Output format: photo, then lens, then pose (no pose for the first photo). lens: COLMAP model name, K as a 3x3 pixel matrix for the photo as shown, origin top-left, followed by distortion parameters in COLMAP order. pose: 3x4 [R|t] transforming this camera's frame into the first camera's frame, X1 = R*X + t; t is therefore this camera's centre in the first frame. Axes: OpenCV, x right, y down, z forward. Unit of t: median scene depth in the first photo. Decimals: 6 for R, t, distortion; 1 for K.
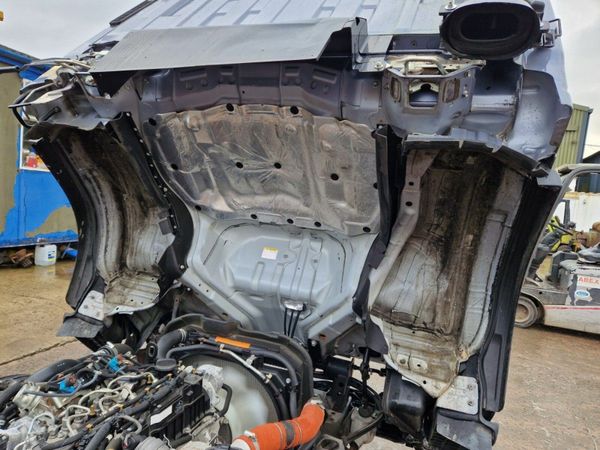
lens RADIAL K [[401.2, 0, 298.4], [0, 401.2, 226.9], [0, 0, 1]] dist [0.060778, -0.051158]
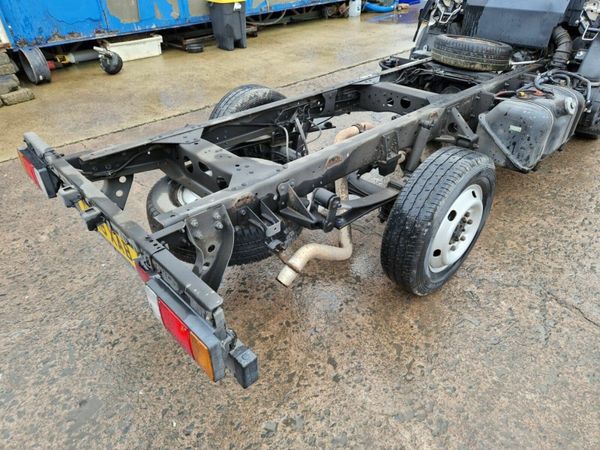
lens RADIAL K [[401.2, 0, 302.6], [0, 401.2, 226.0], [0, 0, 1]] dist [0.060778, -0.051158]
pose [[0.886870, 0.167234, -0.430691, -0.048137], [0.068760, 0.874036, 0.480971, 0.047603], [0.456875, -0.456173, 0.763657, -0.638083]]
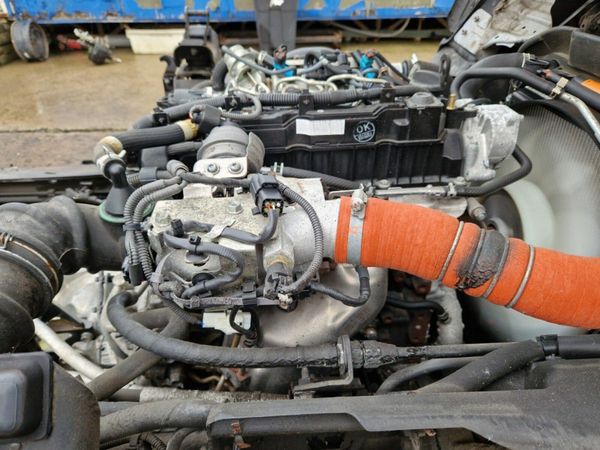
lens RADIAL K [[401.2, 0, 302.9], [0, 401.2, 230.3], [0, 0, 1]] dist [0.060778, -0.051158]
pose [[0.412964, 0.436318, -0.799429, 0.037585], [-0.029232, 0.883671, 0.467196, 0.069330], [0.910278, -0.169567, 0.377679, 0.156933]]
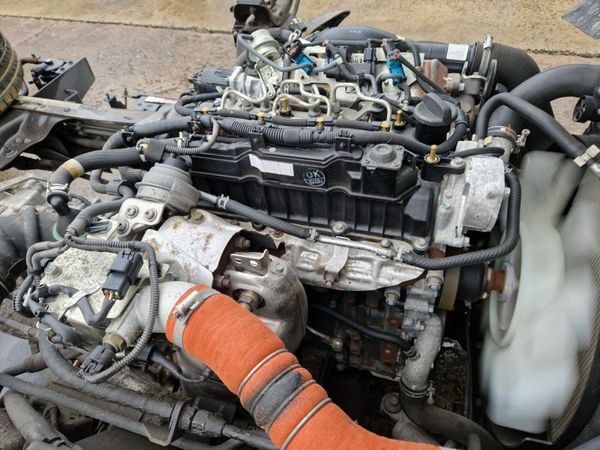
lens RADIAL K [[401.2, 0, 301.3], [0, 401.2, 223.8], [0, 0, 1]] dist [0.060778, -0.051158]
pose [[0.043337, 0.652500, -0.756549, 0.029507], [-0.003195, 0.757347, 0.653005, 0.034158], [0.999055, -0.025882, 0.034906, 0.217903]]
